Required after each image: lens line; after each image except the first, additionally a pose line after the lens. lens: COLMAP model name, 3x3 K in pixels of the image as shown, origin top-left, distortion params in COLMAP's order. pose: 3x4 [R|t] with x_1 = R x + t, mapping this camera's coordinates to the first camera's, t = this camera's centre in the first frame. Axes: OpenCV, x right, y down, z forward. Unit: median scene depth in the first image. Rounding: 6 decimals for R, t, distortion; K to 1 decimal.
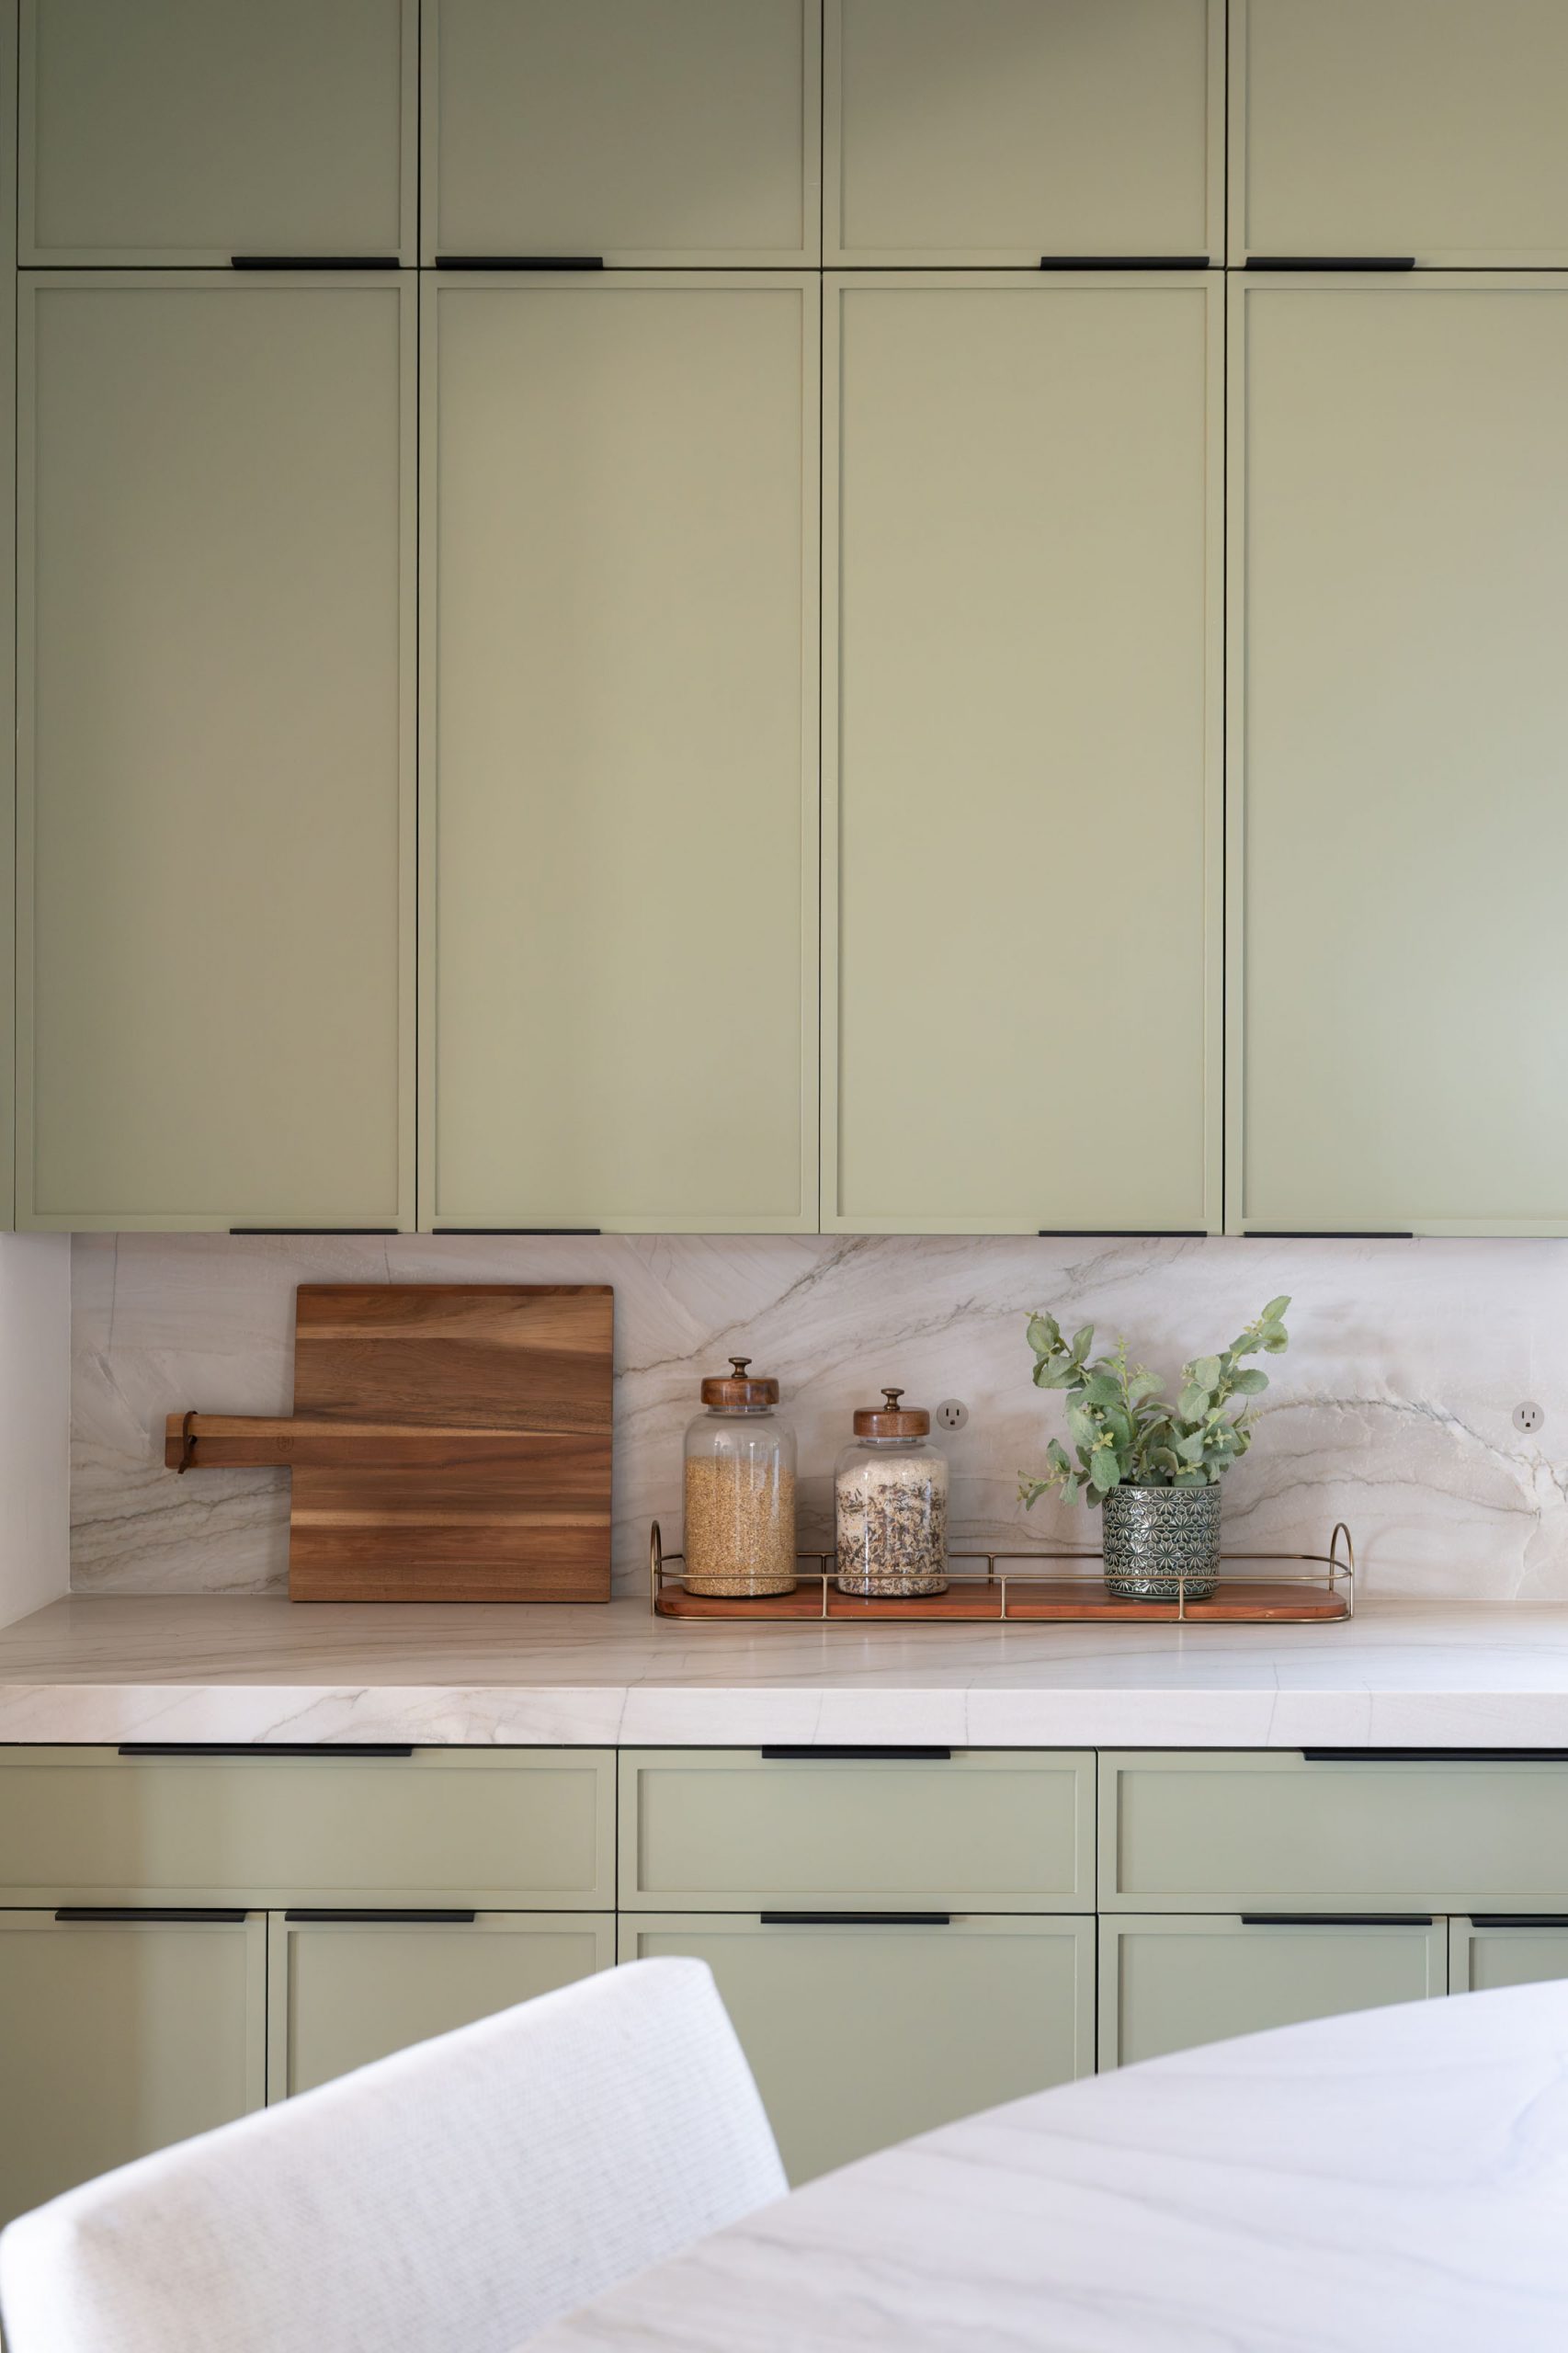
lens RADIAL K [[2682.3, 0, 816.2], [0, 2682.3, 1297.7], [0, 0, 1]] dist [-0.005729, 0.001431]
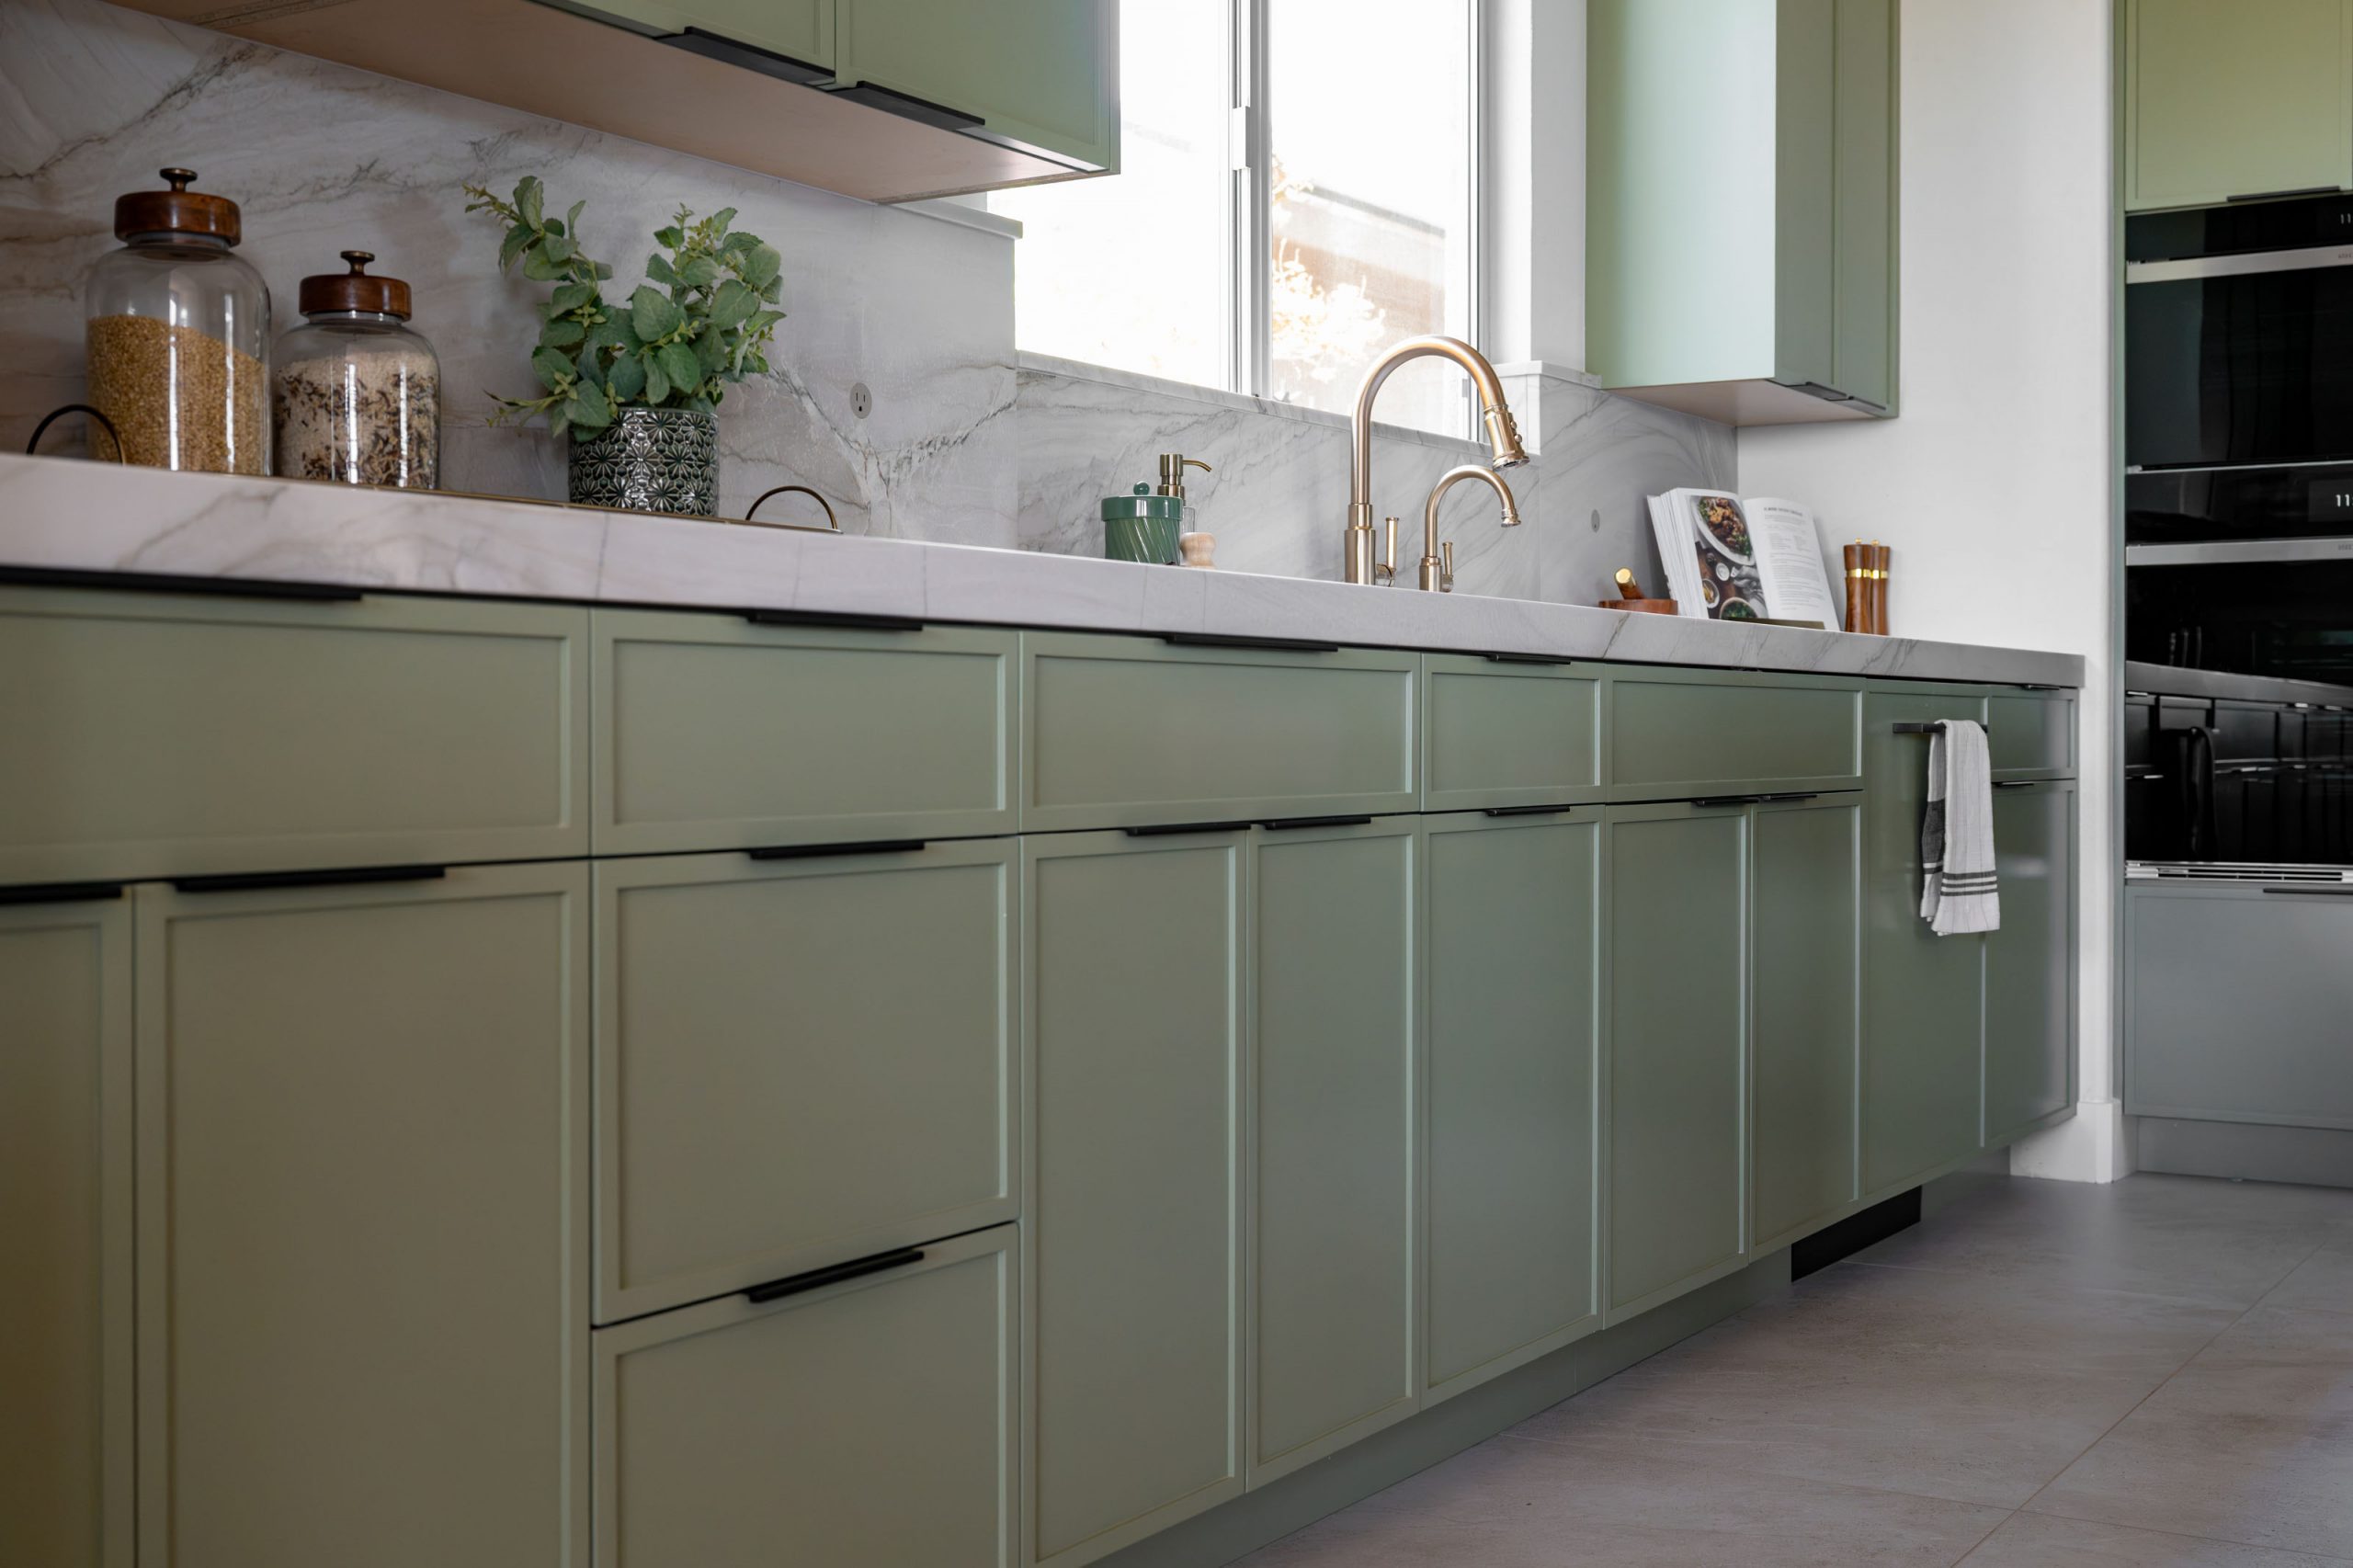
lens RADIAL K [[2682.3, 0, 1176.5], [0, 2682.3, 784.0], [0, 0, 1]] dist [-0.005729, 0.001431]
pose [[0.544546, -0.023109, 0.838412, -0.442277], [0.024758, 0.999628, 0.011472, 0.168547], [-0.838365, 0.014511, 0.544916, 0.429250]]
